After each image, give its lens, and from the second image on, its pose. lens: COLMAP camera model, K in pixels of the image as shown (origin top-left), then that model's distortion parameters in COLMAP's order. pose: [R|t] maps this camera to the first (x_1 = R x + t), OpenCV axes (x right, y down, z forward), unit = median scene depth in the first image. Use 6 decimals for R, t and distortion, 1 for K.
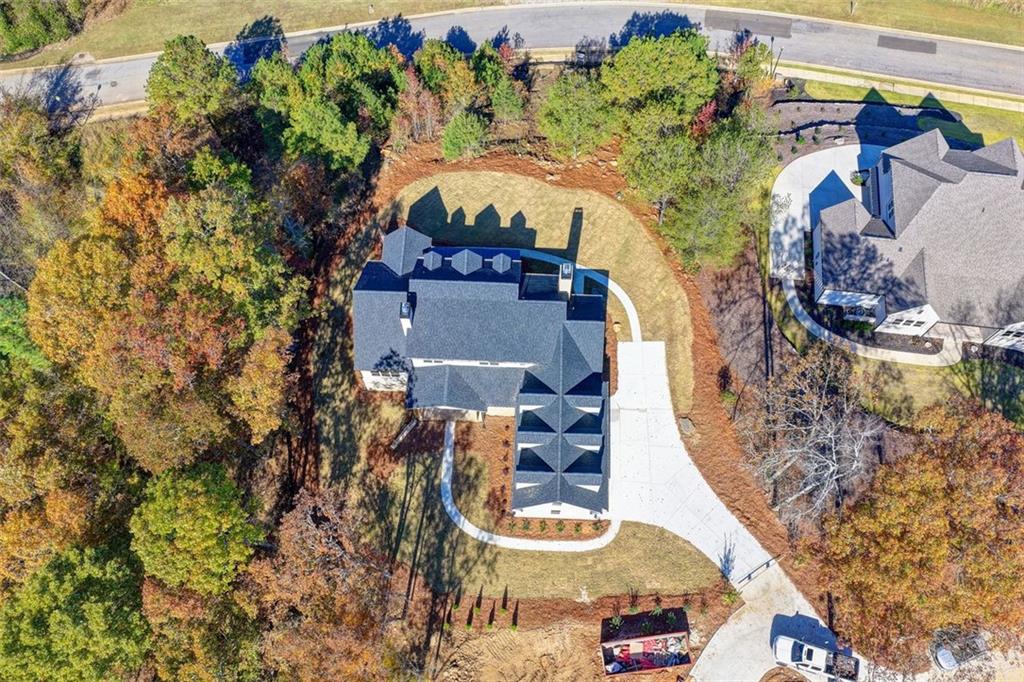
lens RADIAL K [[866.6, 0, 512.0], [0, 866.6, 341.0], [0, 0, 1]] dist [0.022333, 0.007891]
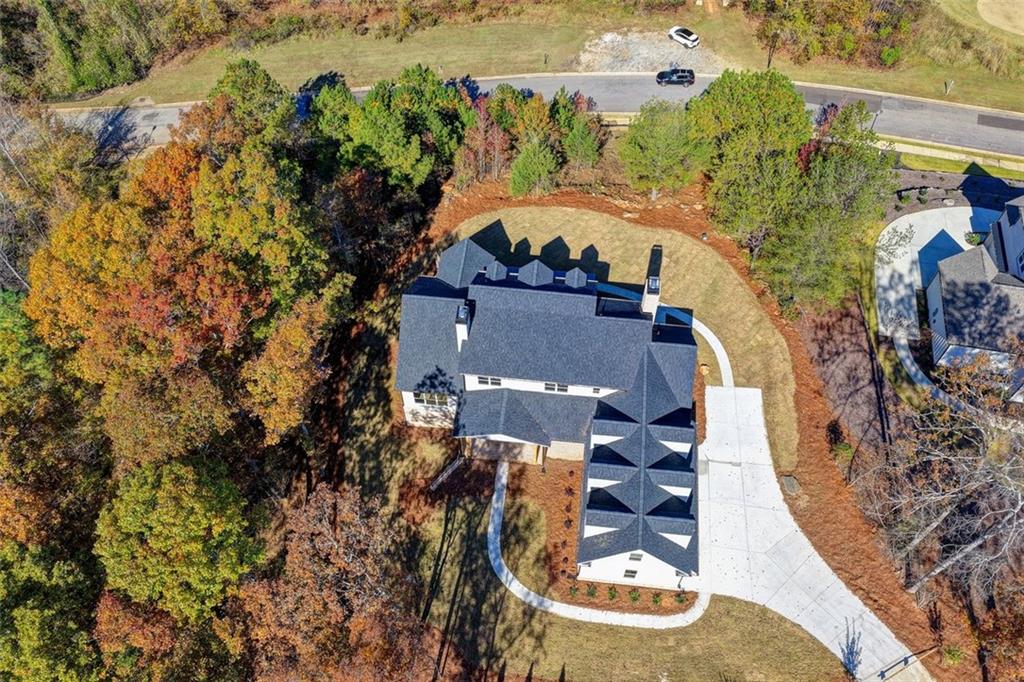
lens RADIAL K [[856.0, 0, 512.0], [0, 856.0, 341.0], [0, 0, 1]] dist [-0.052815, 0.128001]
pose [[0.997239, 0.067834, -0.030219, -0.045134], [-0.072528, 0.977075, -0.200161, 0.143559], [0.015948, 0.201800, 0.979297, 0.182251]]
